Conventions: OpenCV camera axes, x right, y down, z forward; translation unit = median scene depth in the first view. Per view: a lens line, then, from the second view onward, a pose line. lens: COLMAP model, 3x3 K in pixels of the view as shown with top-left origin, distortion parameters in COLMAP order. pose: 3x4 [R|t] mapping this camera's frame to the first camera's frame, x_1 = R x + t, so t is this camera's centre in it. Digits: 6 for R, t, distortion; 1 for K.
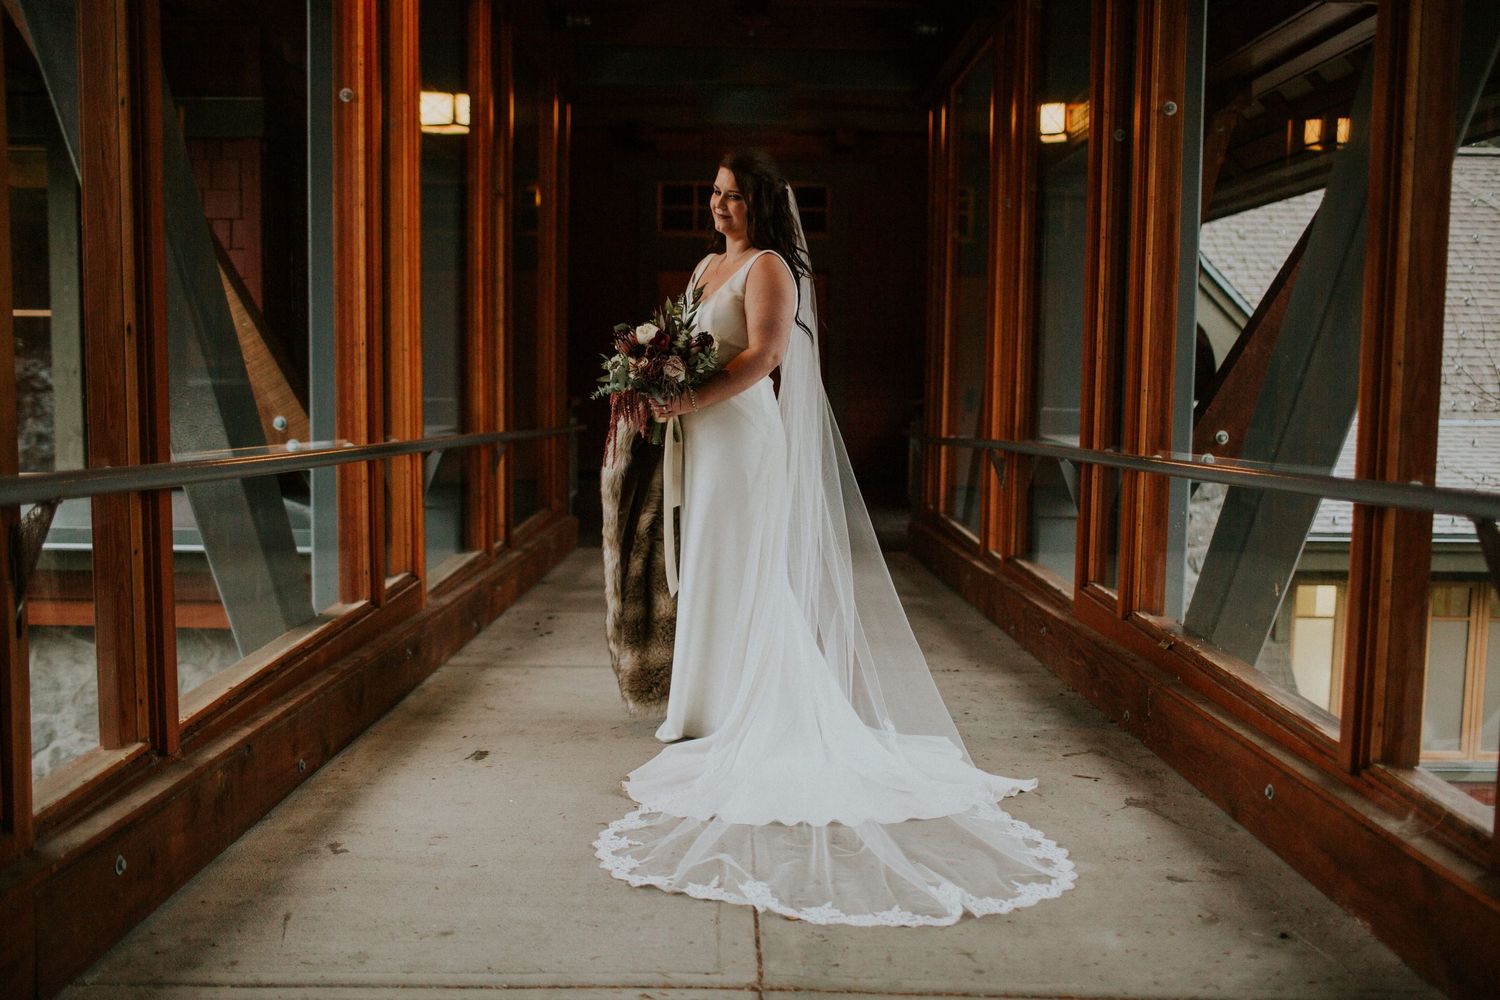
lens RADIAL K [[1344.0, 0, 730.3], [0, 1344.0, 476.3], [0, 0, 1]] dist [-0.019669, 0.012061]
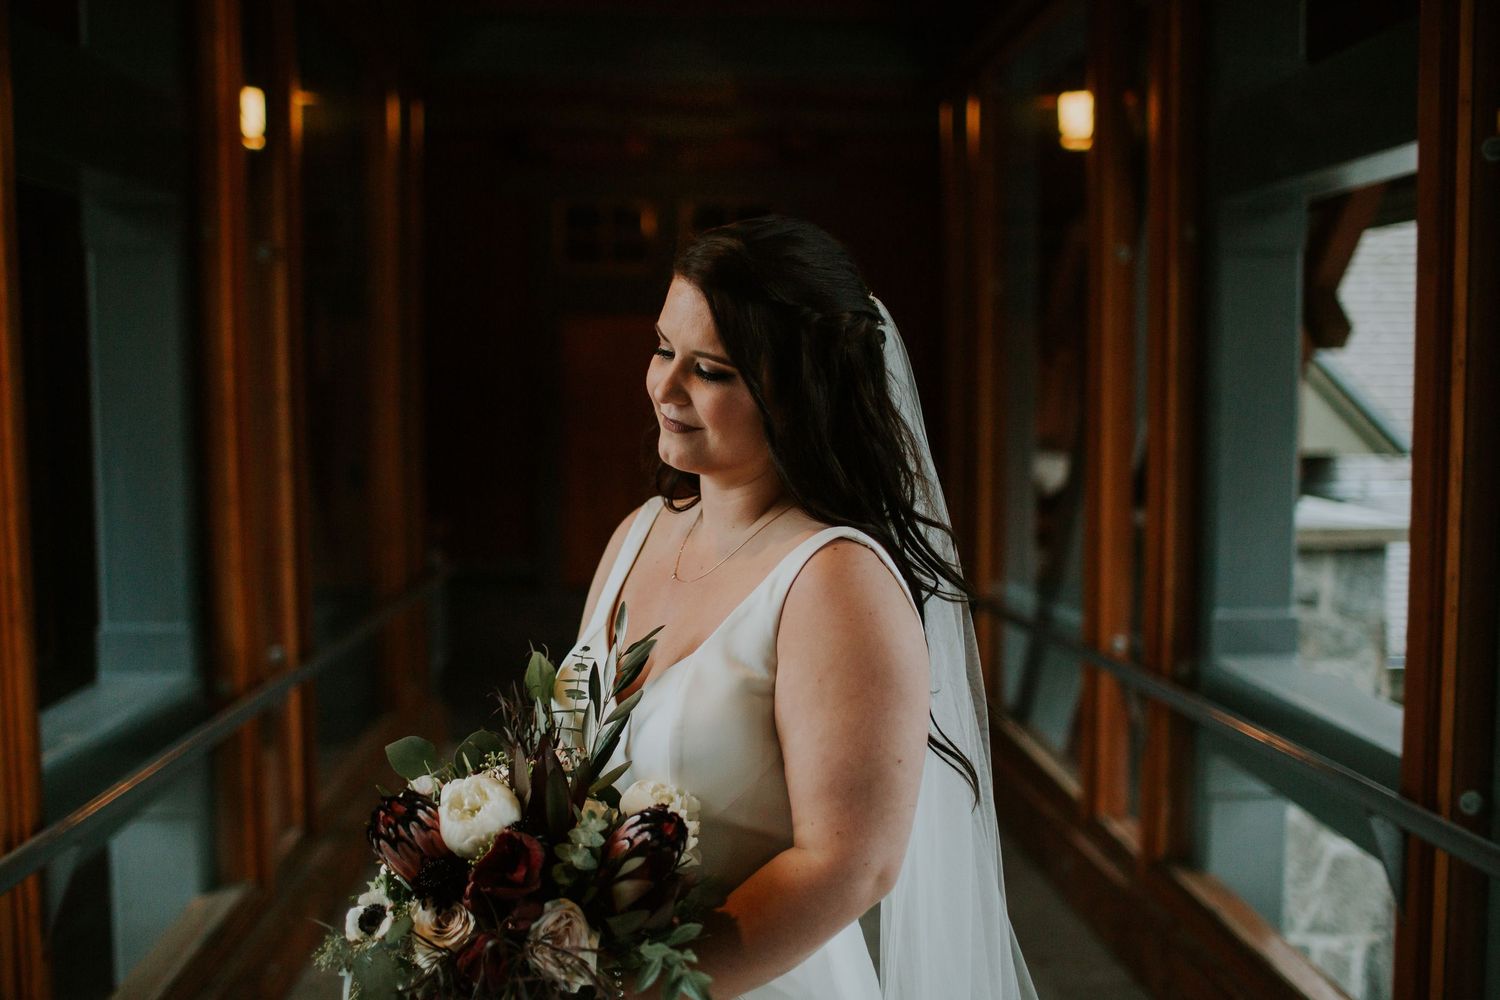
lens RADIAL K [[1435.0, 0, 750.0], [0, 1435.0, 500.0], [0, 0, 1]] dist [0.005969, 0.008677]
pose [[0.996830, -0.035736, 0.071086, -0.018324], [0.035591, 0.999361, 0.003303, -0.177586], [-0.071159, -0.000763, 0.997465, 0.647397]]
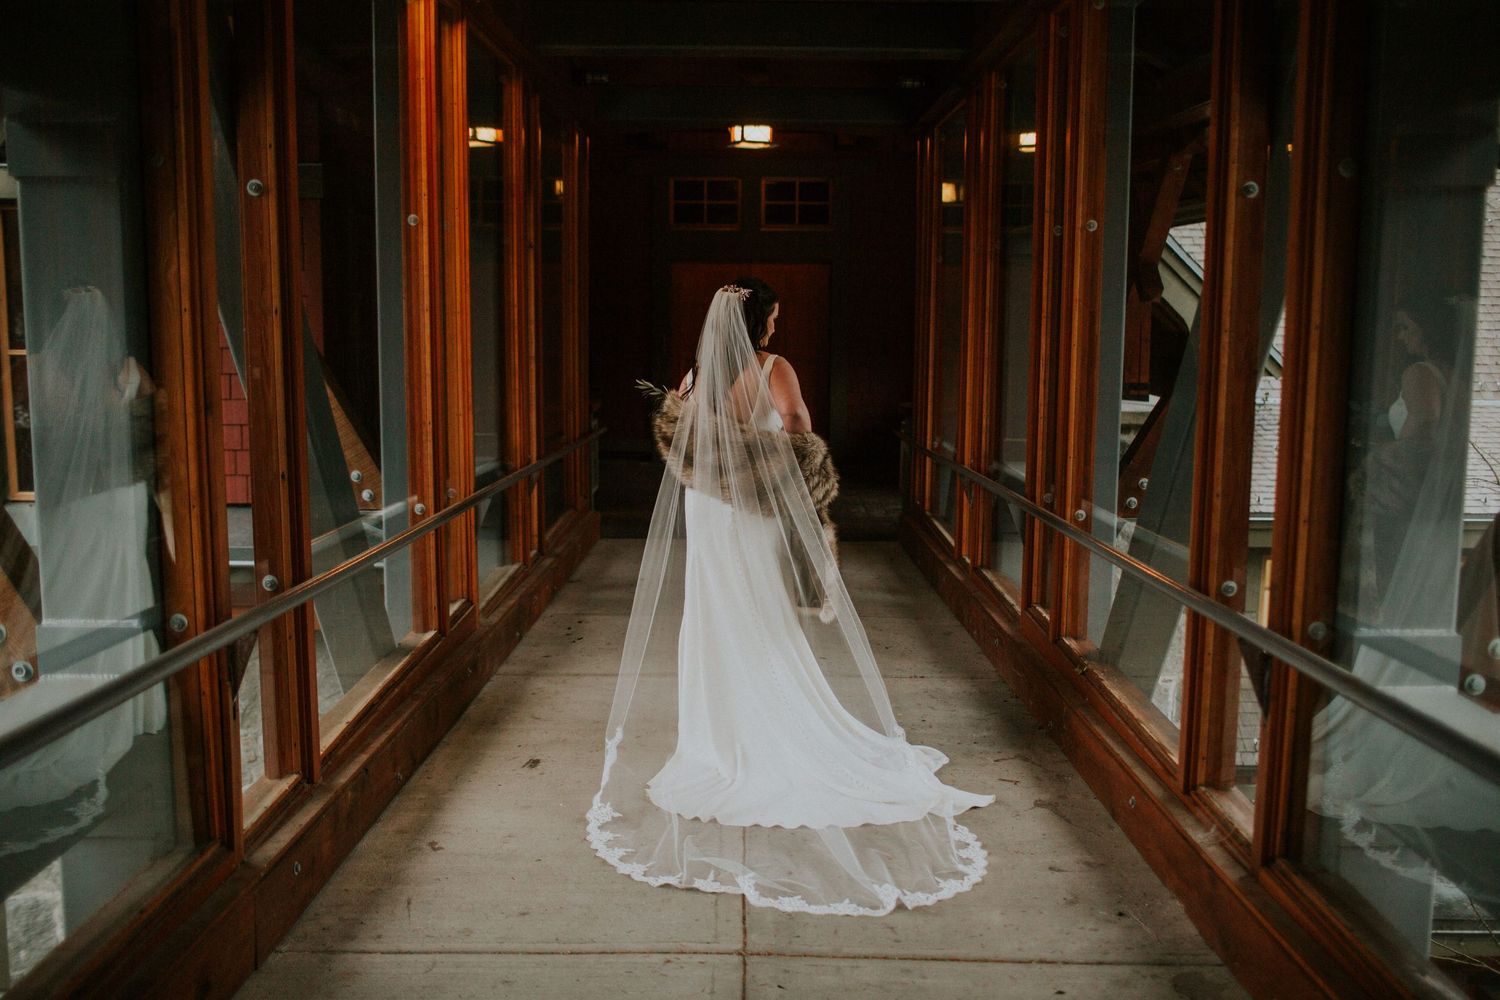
lens RADIAL K [[1344.0, 0, 730.3], [0, 1344.0, 476.3], [0, 0, 1]] dist [-0.019669, 0.012061]
pose [[0.999927, -0.005304, -0.010861, 0.015976], [0.005788, 0.998965, 0.045120, -0.123824], [0.010610, -0.045180, 0.998923, -0.264386]]
